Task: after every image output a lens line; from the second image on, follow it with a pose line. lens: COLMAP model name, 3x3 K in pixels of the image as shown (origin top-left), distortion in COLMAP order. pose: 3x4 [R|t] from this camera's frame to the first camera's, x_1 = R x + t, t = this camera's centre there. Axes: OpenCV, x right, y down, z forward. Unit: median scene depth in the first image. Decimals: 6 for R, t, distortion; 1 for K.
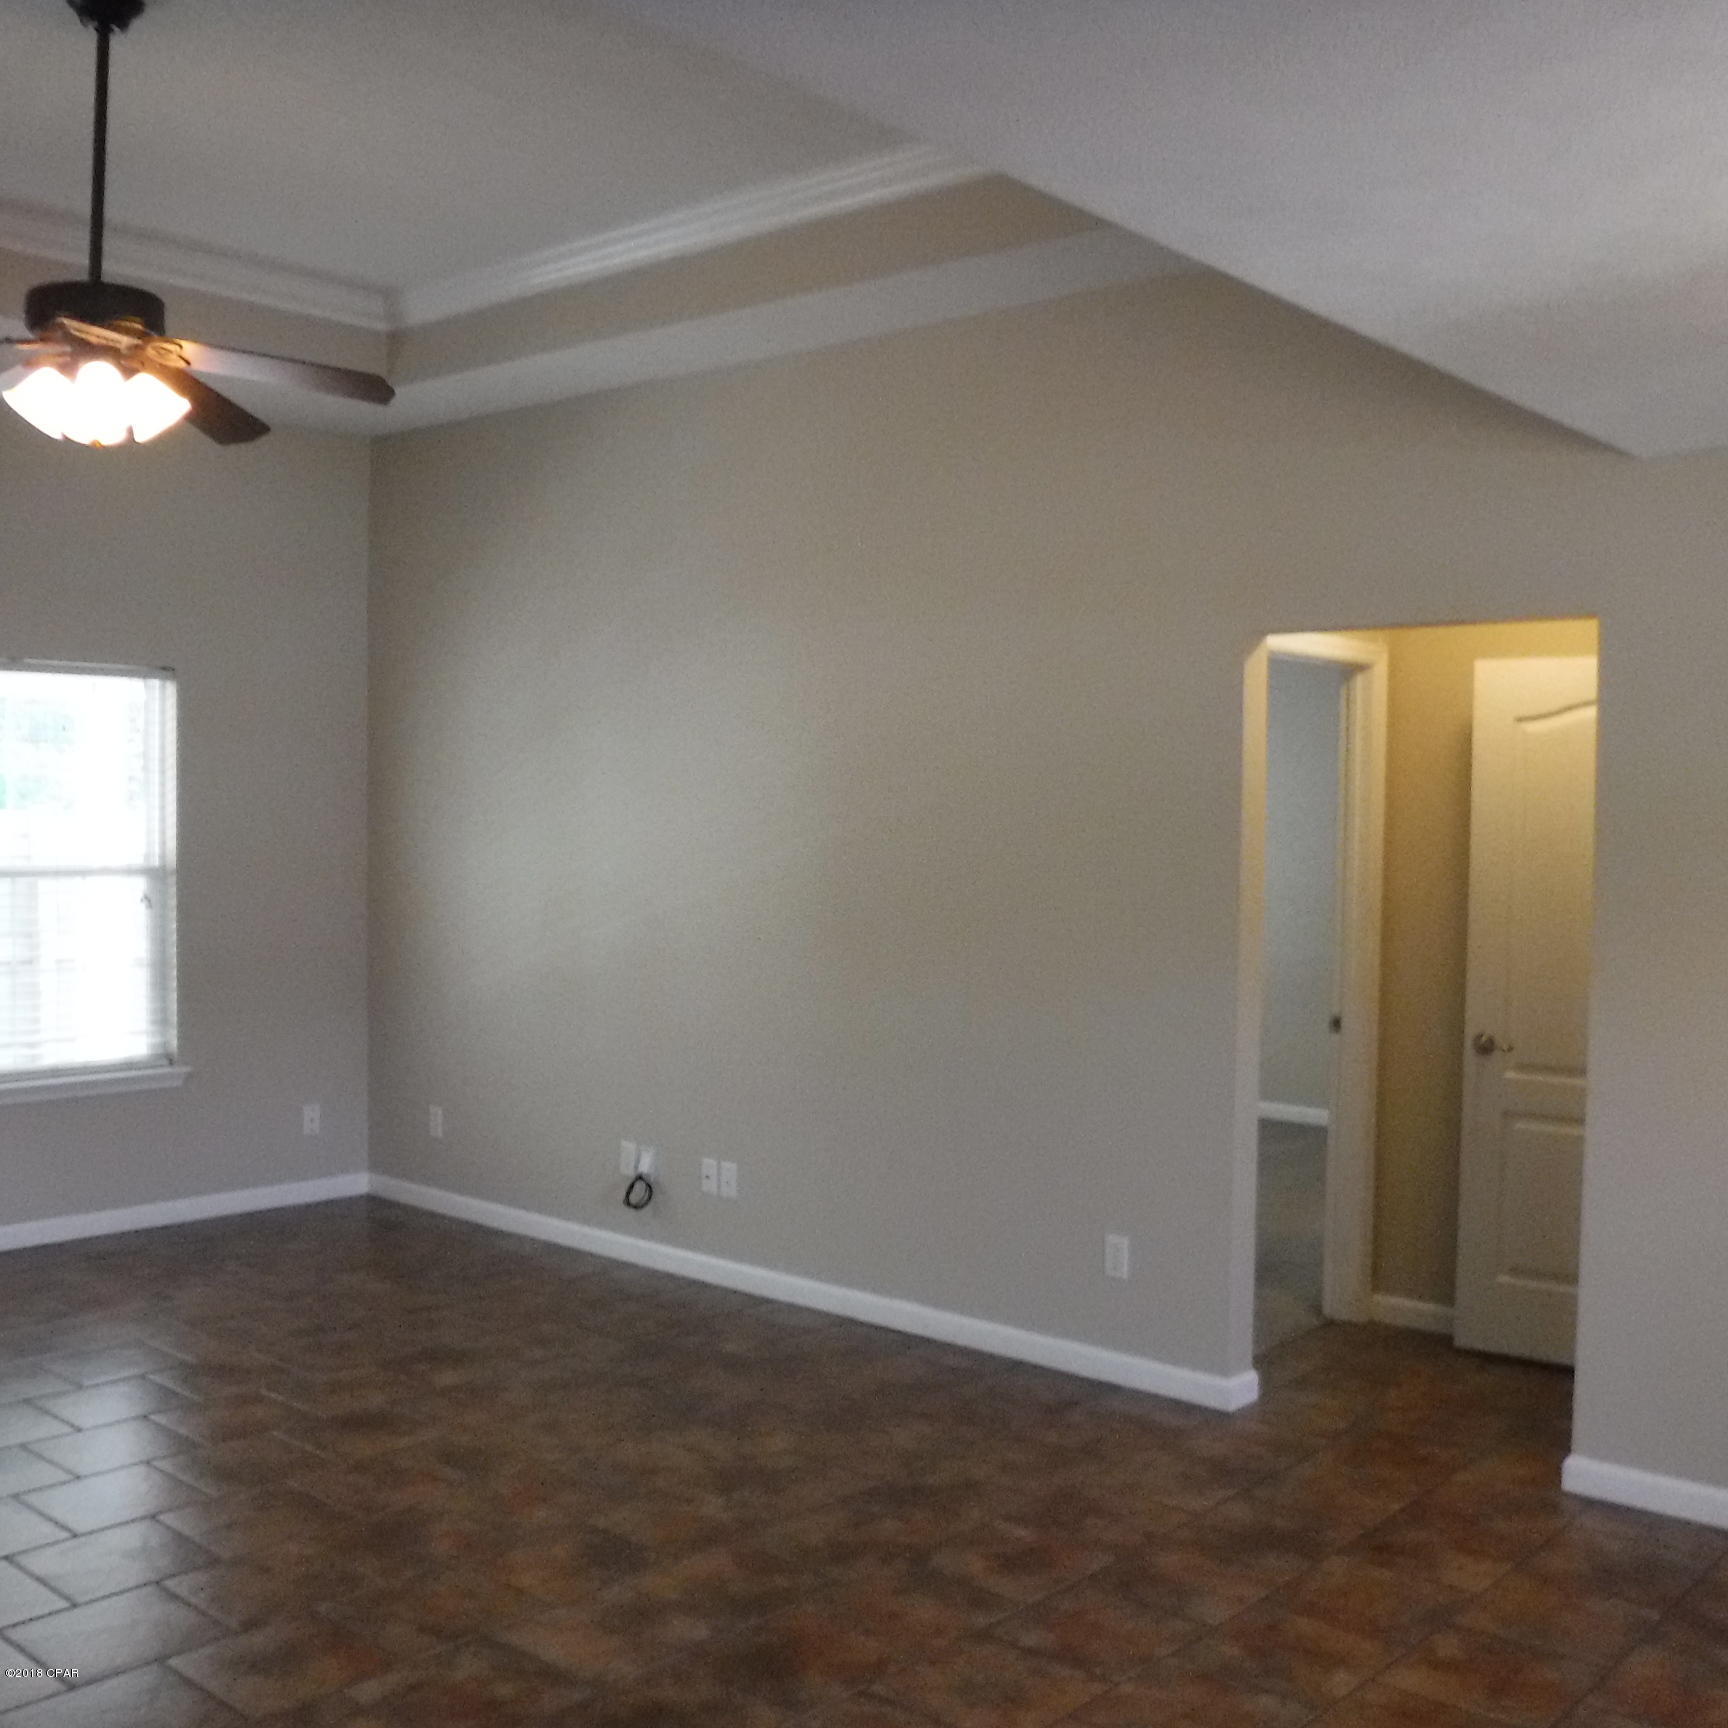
lens RADIAL K [[1888.2, 0, 864.0], [0, 1888.2, 864.0], [0, 0, 1]] dist [-0.011238, -0.024458]
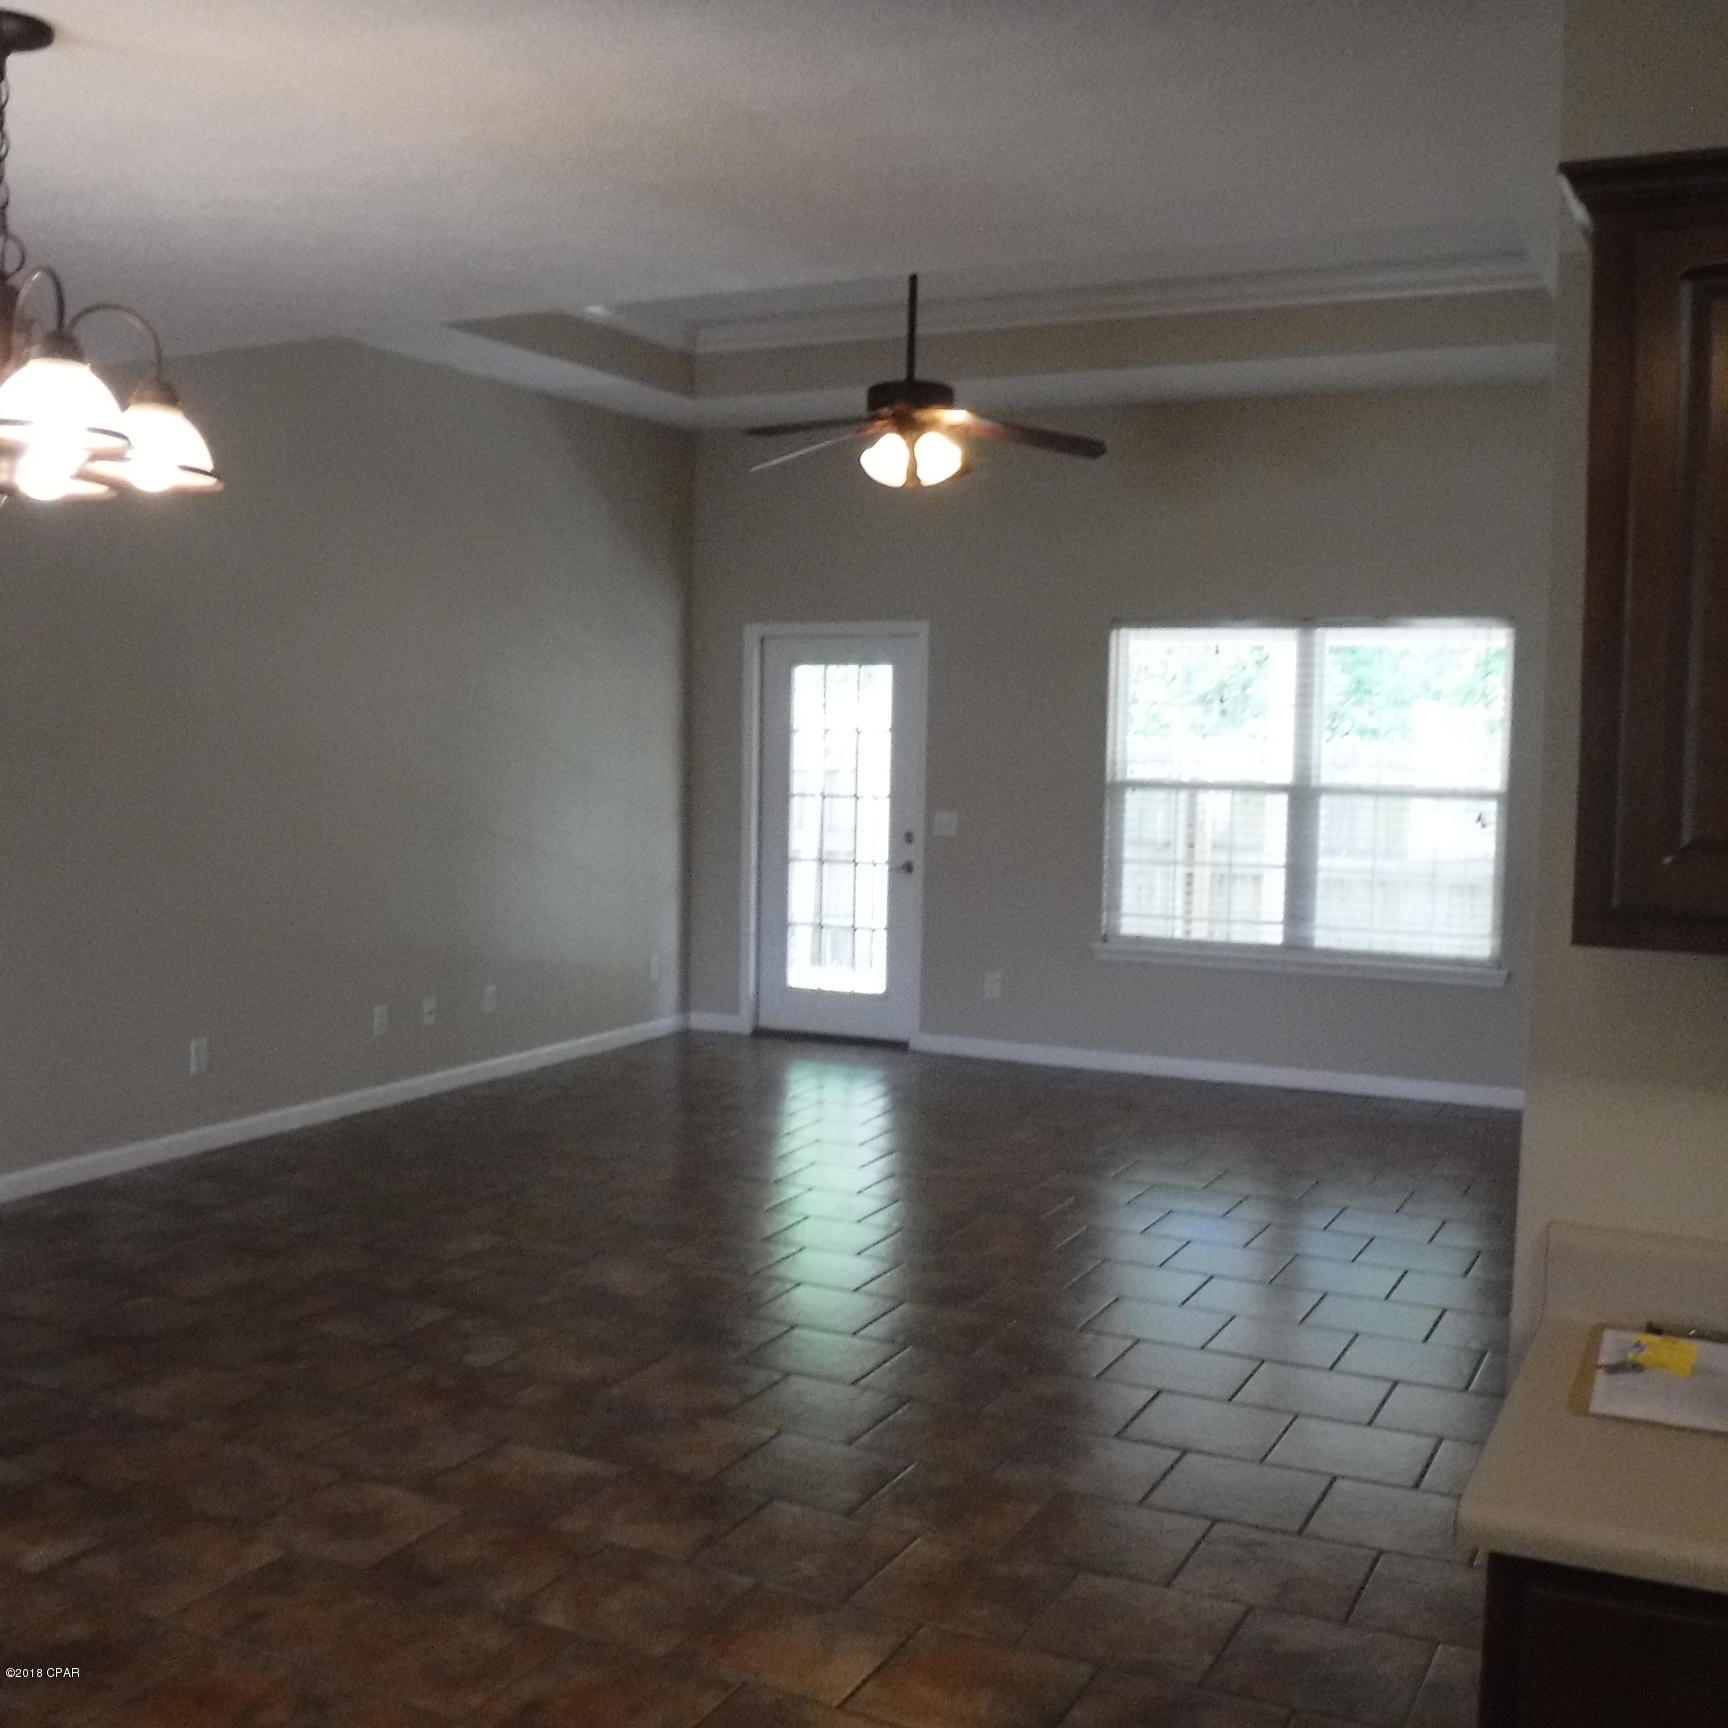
lens RADIAL K [[1888.2, 0, 864.0], [0, 1888.2, 864.0], [0, 0, 1]] dist [-0.011238, -0.024458]
pose [[0.257432, 0.062251, -0.964289, 0.988179], [-0.040563, 0.997739, 0.053582, -0.001089], [0.965445, 0.025321, 0.259375, 0.534878]]
